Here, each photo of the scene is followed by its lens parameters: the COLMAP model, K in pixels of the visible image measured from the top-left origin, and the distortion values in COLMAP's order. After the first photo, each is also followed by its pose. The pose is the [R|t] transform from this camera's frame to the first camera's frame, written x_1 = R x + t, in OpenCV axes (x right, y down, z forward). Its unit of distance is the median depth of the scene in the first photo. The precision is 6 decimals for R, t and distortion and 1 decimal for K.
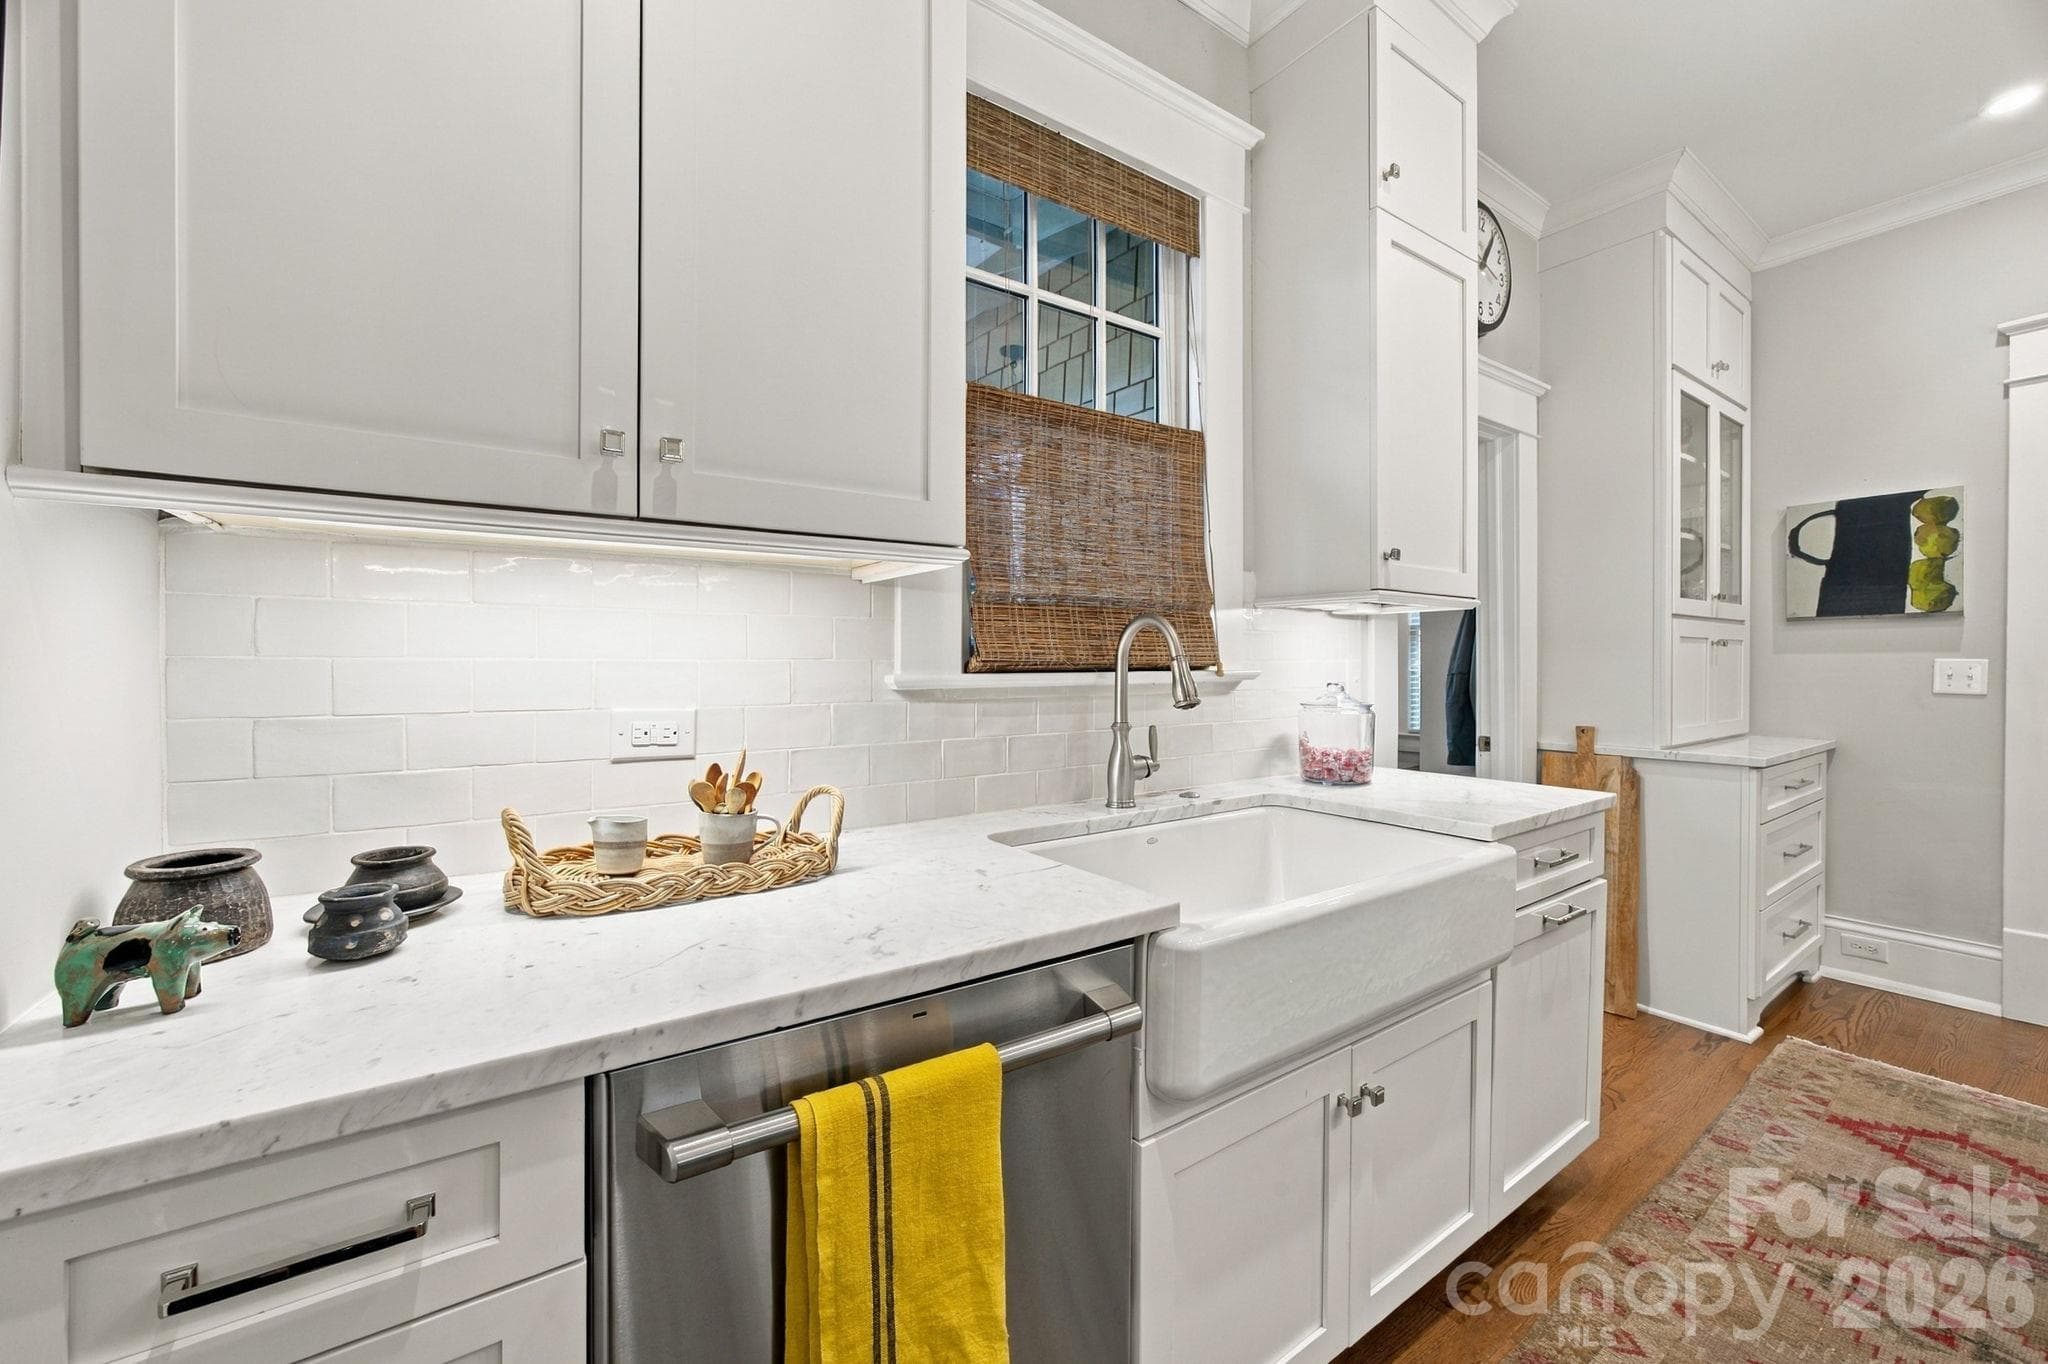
lens RADIAL K [[812.2, 0, 1029.7], [0, 812.2, 672.8], [0, 0, 1]] dist [-0.001461, 0.002229]
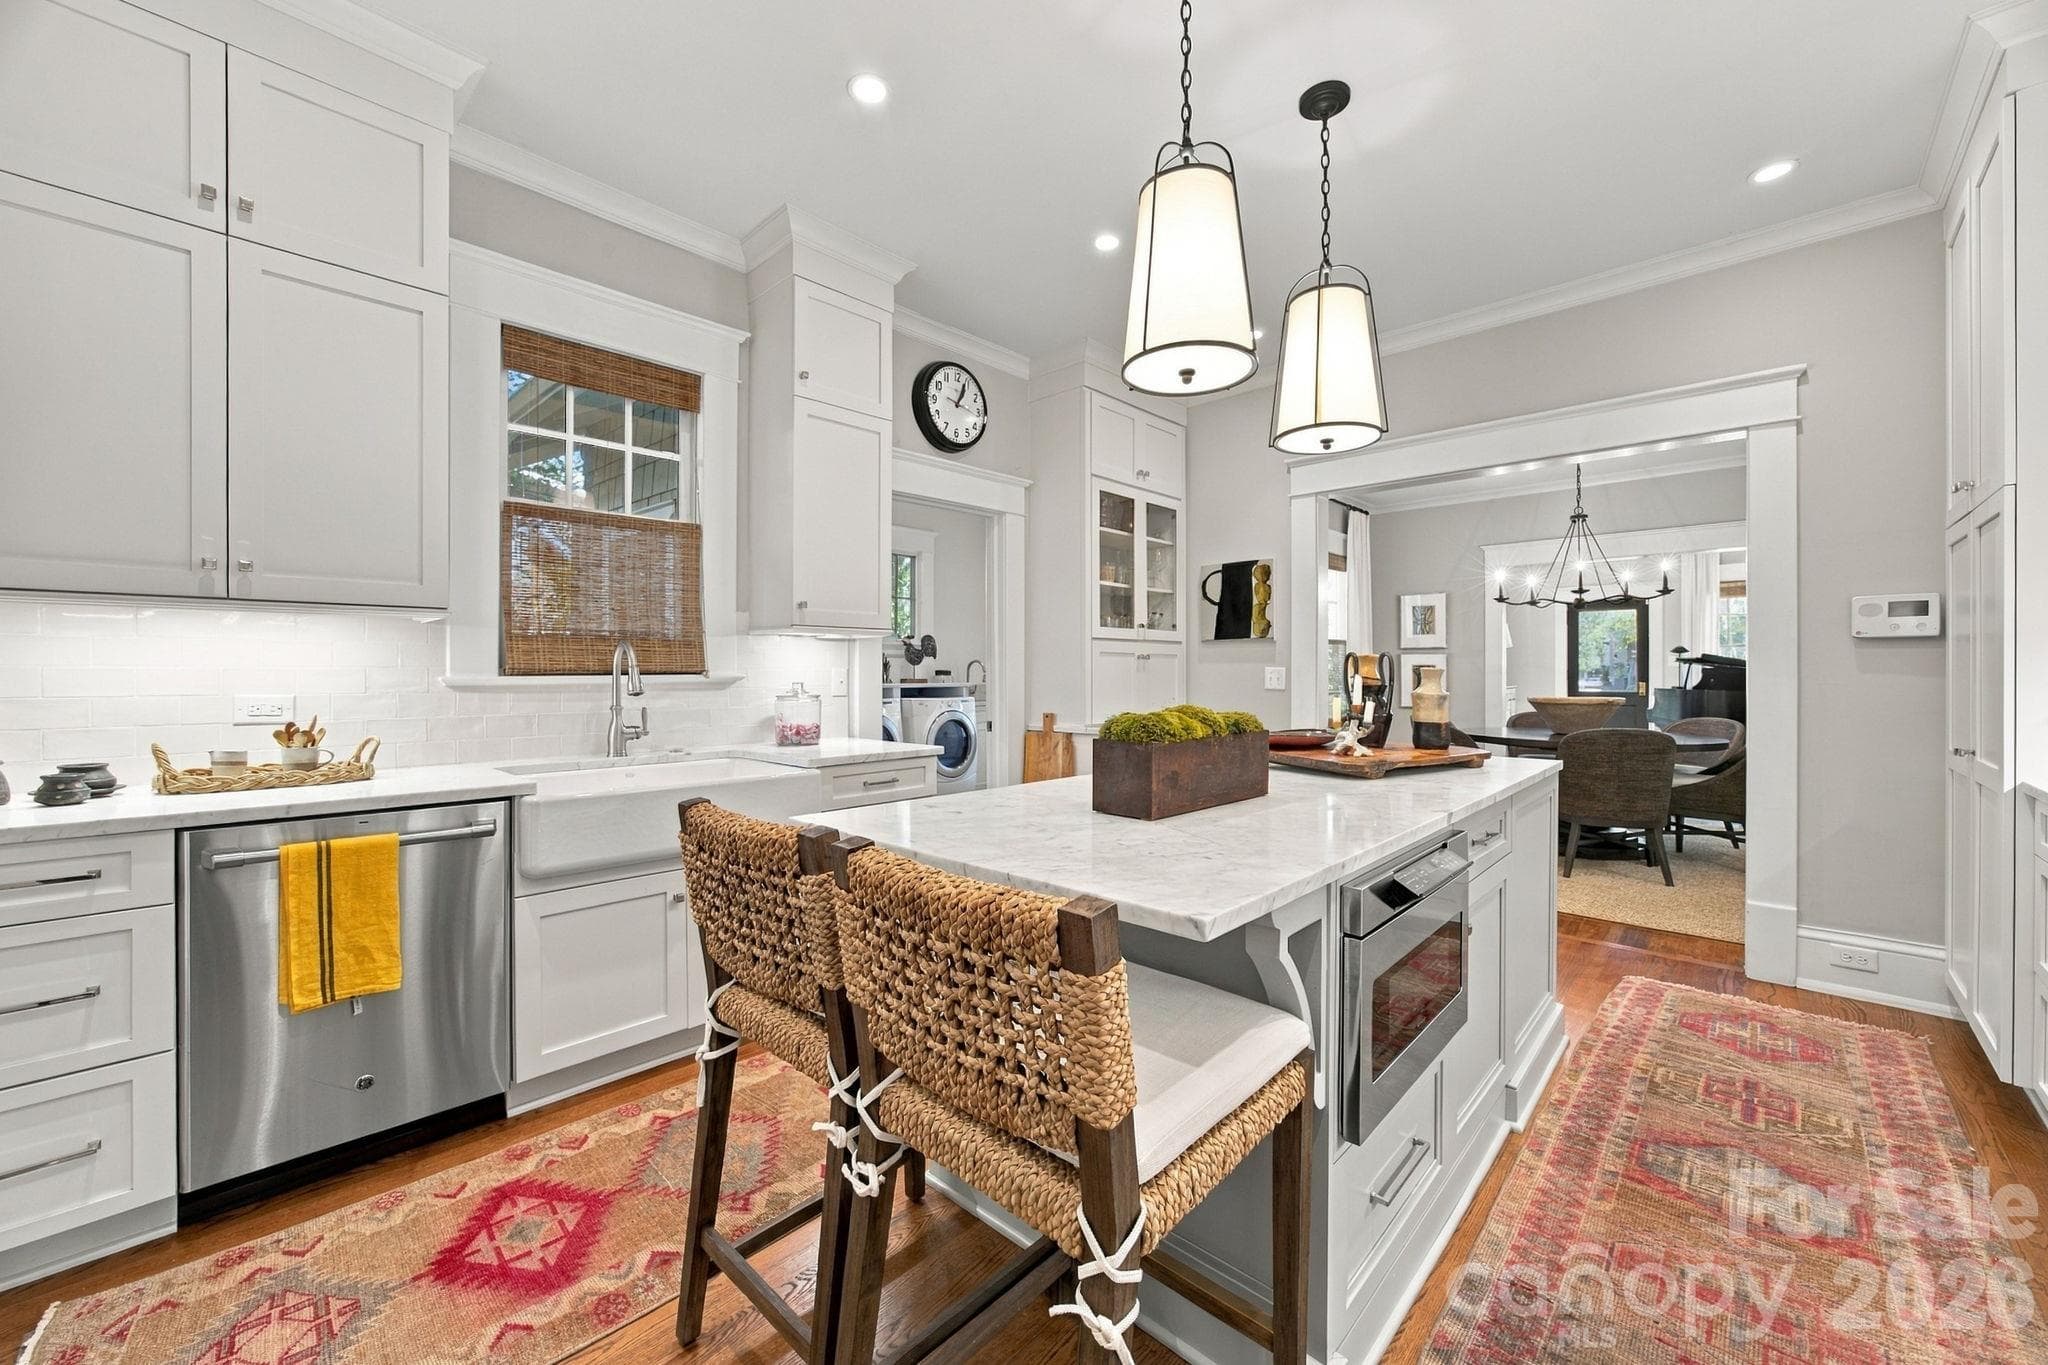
lens RADIAL K [[812.2, 0, 1013.1], [0, 812.2, 673.8], [0, 0, 1]] dist [-0.001461, 0.002229]
pose [[0.982793, -0.002815, 0.184687, 0.516530], [0.005384, 0.999896, -0.013407, 0.020167], [-0.184630, 0.014170, 0.982706, -0.657456]]
